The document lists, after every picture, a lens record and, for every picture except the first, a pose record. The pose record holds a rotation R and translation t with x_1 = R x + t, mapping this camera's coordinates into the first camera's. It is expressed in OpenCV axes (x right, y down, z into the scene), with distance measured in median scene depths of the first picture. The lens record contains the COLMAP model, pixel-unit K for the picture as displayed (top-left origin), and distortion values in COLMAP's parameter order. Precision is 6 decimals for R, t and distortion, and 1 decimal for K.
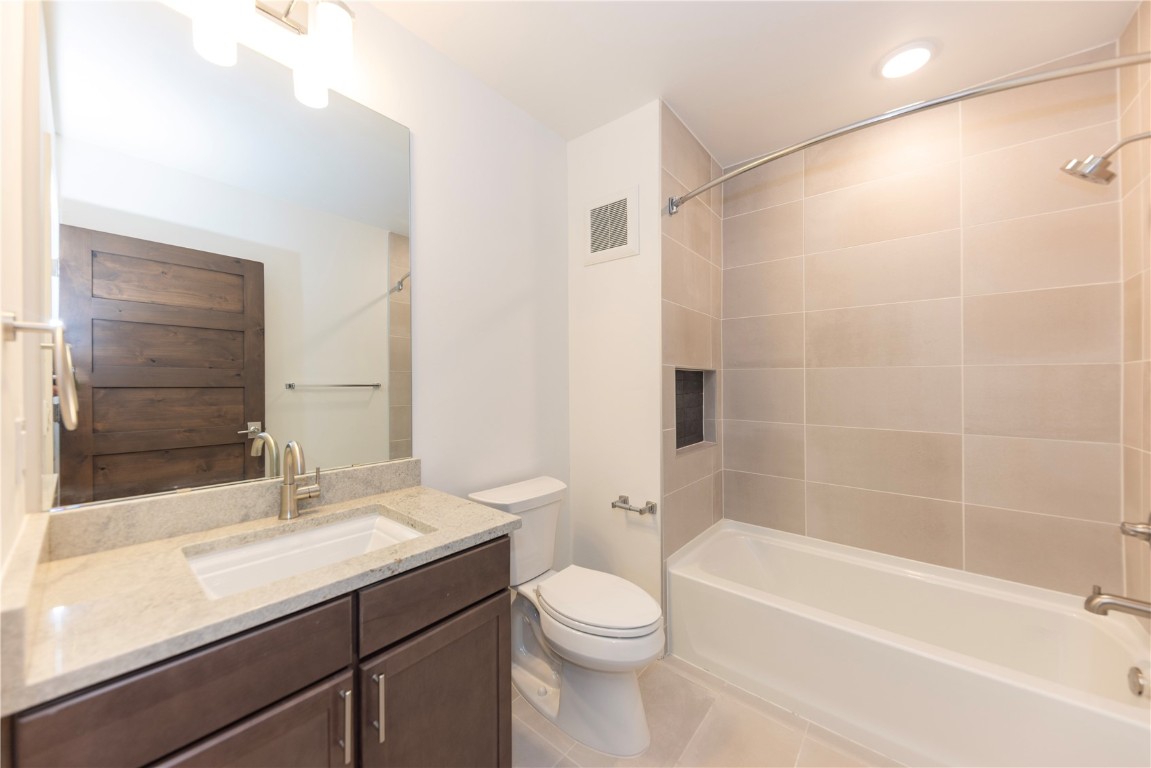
lens RADIAL K [[407.8, 0, 575.5], [0, 407.8, 384.0], [0, 0, 1]] dist [0.017307, 0.000018]
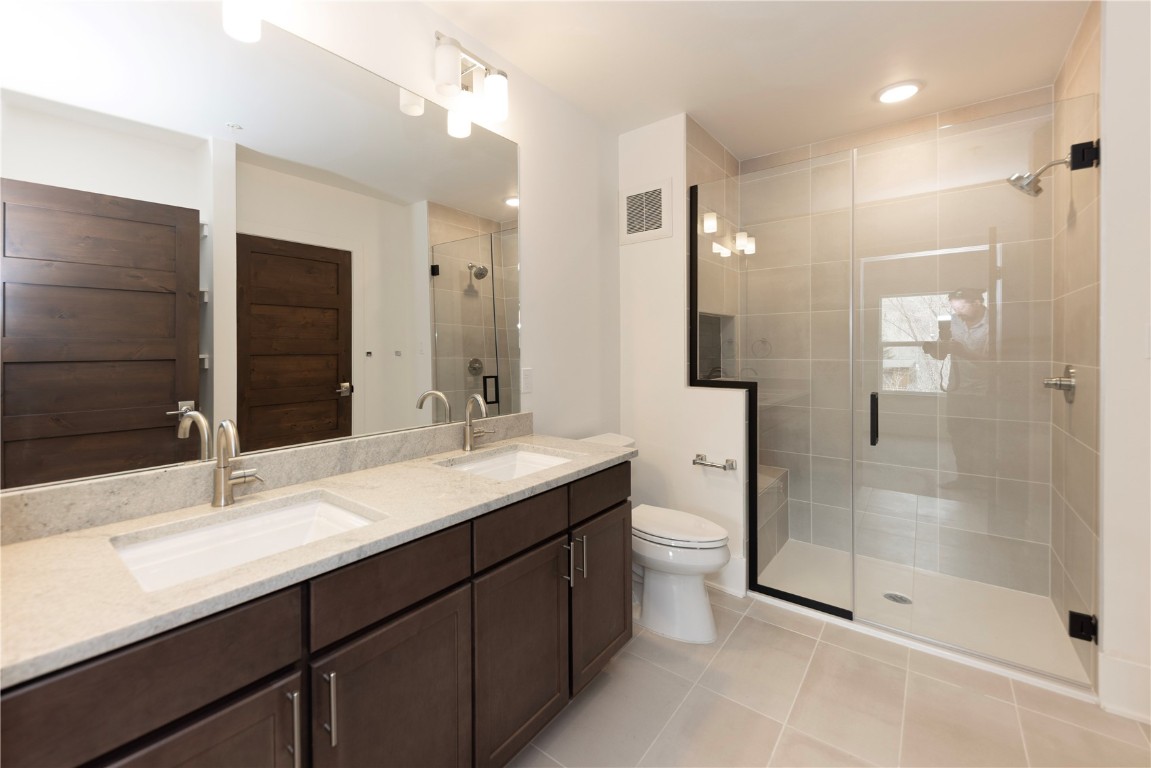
lens RADIAL K [[447.8, 0, 572.3], [0, 447.8, 362.9], [0, 0, 1]] dist [-0.036315, 0.015196]
pose [[0.998313, -0.003276, 0.057963, -0.220502], [0.002159, 0.999811, 0.019327, 0.003573], [-0.058015, -0.019170, 0.998132, -0.246716]]
